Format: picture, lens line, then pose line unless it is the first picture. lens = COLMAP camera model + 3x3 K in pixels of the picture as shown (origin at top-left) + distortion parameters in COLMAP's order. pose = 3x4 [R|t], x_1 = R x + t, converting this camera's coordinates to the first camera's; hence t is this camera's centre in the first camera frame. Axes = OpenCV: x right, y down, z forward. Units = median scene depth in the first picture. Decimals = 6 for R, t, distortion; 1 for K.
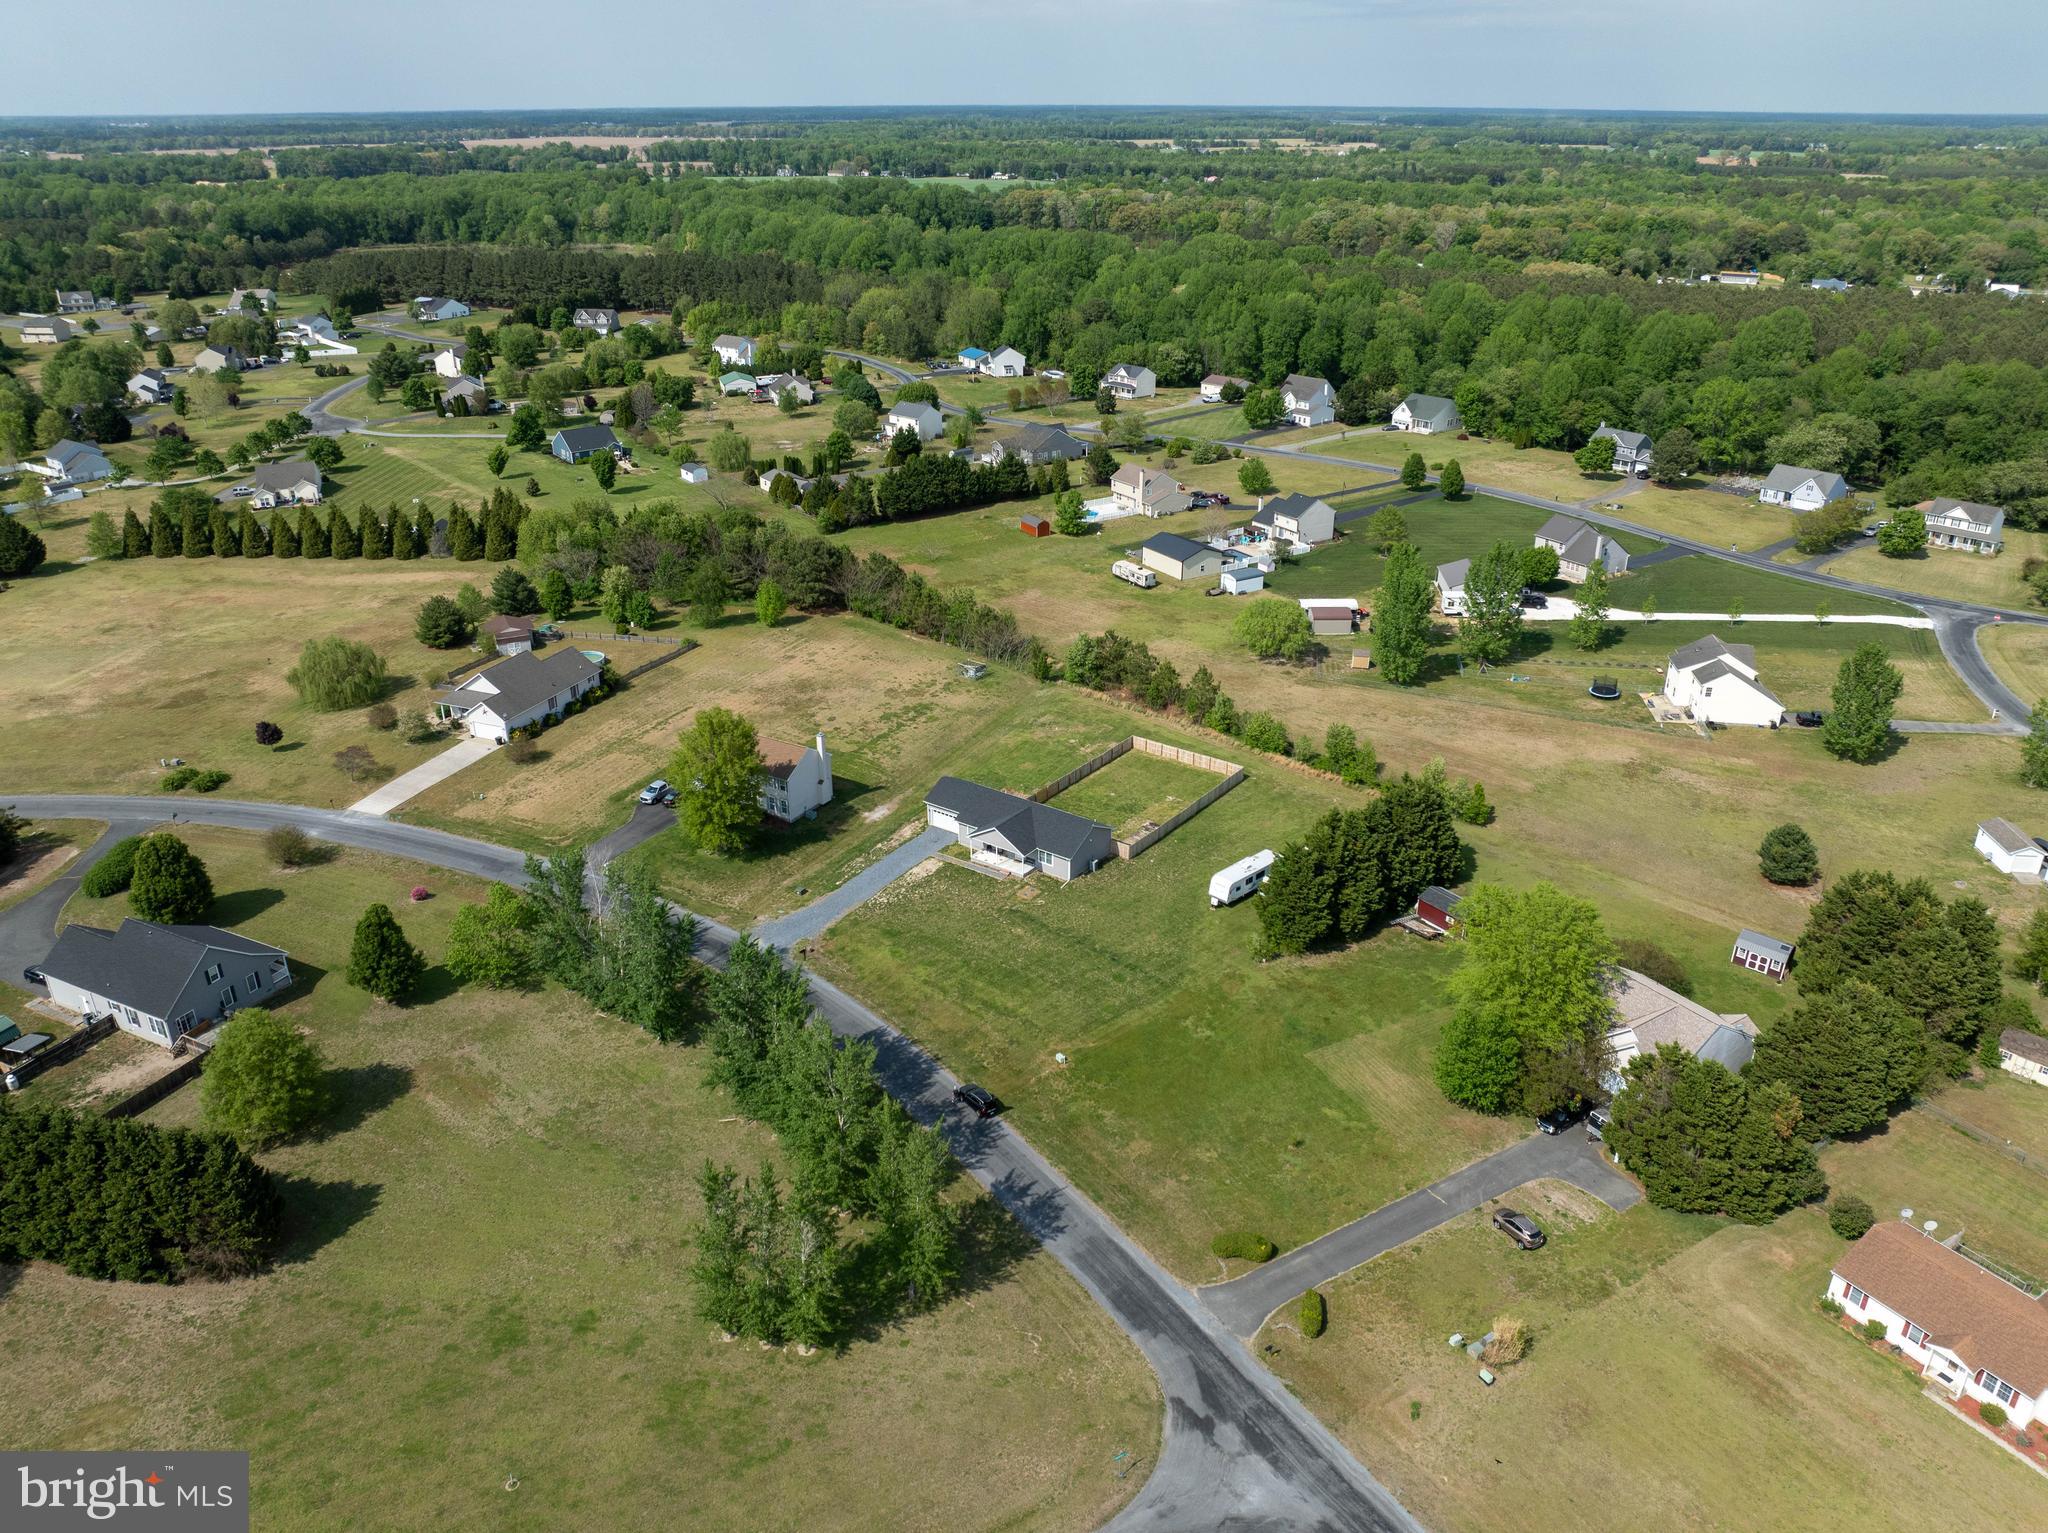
lens RADIAL K [[1458.4, 0, 1023.5], [0, 1458.4, 775.7], [0, 0, 1]] dist [-0.039636, 0.006388]
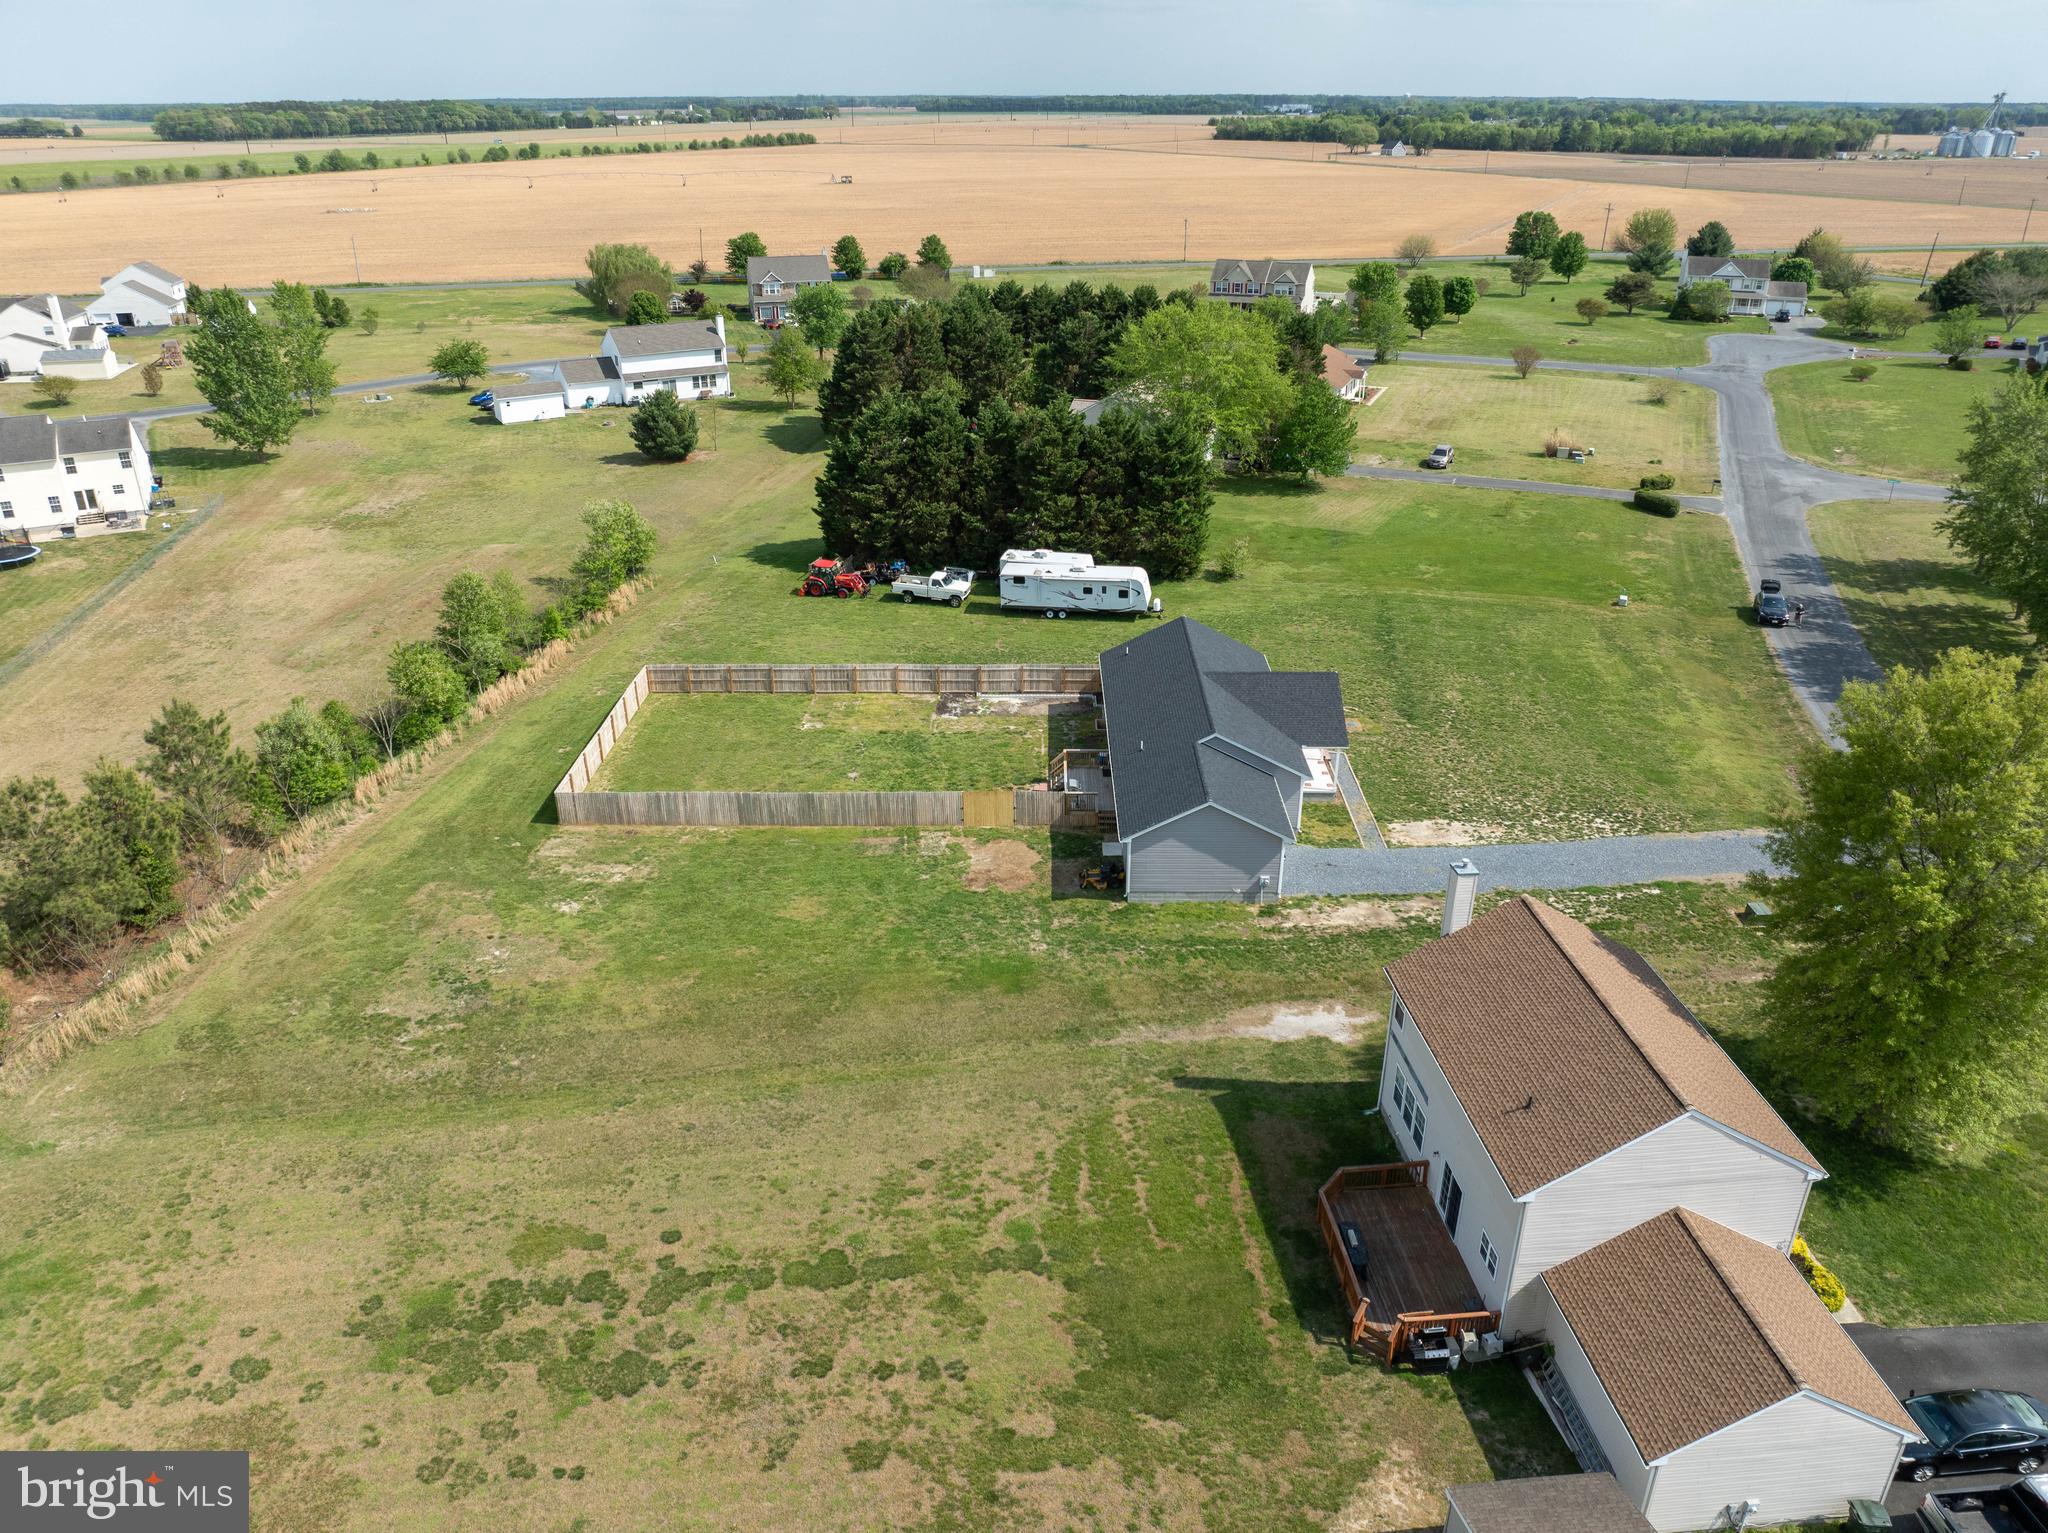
lens RADIAL K [[1458.4, 0, 1026.8], [0, 1458.4, 753.0], [0, 0, 1]] dist [-0.039636, 0.006388]
pose [[-0.583300, -0.335208, 0.739863, -0.228941], [0.346633, 0.721036, 0.599960, -0.187634], [-0.734580, 0.606417, -0.304386, 0.908638]]
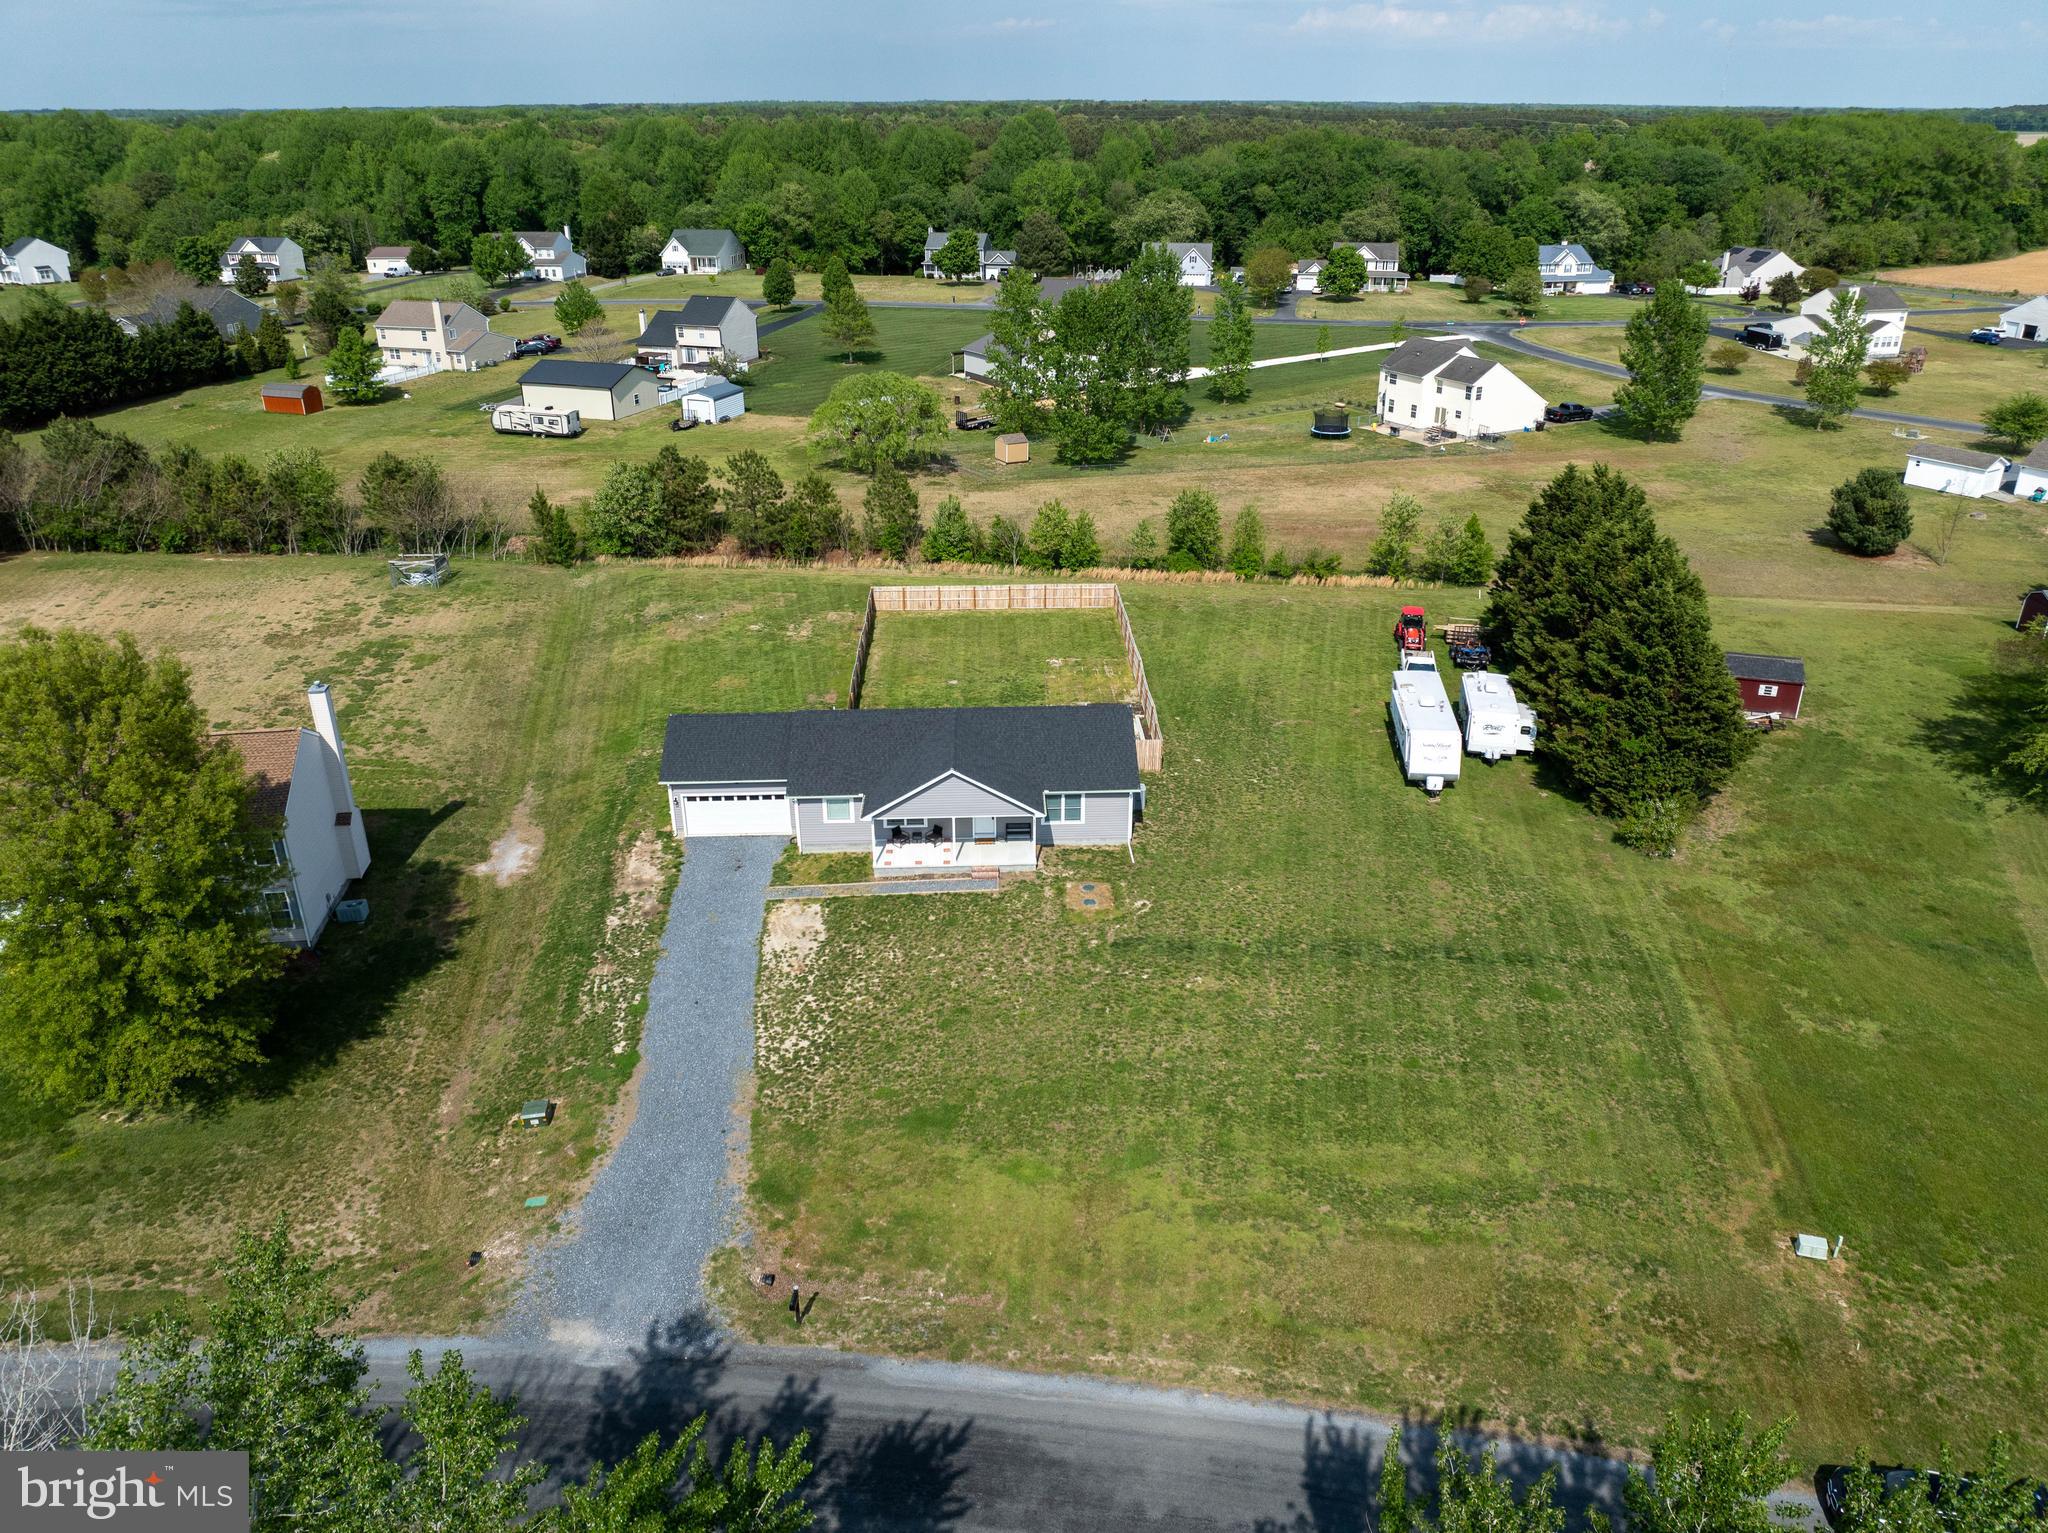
lens RADIAL K [[1458.4, 0, 1029.8], [0, 1458.4, 738.7], [0, 0, 1]] dist [-0.039636, 0.006388]
pose [[0.783666, -0.251252, 0.568103, -0.167334], [0.264563, 0.962456, 0.060711, 0.006784], [-0.562028, 0.102722, 0.820715, 0.491762]]
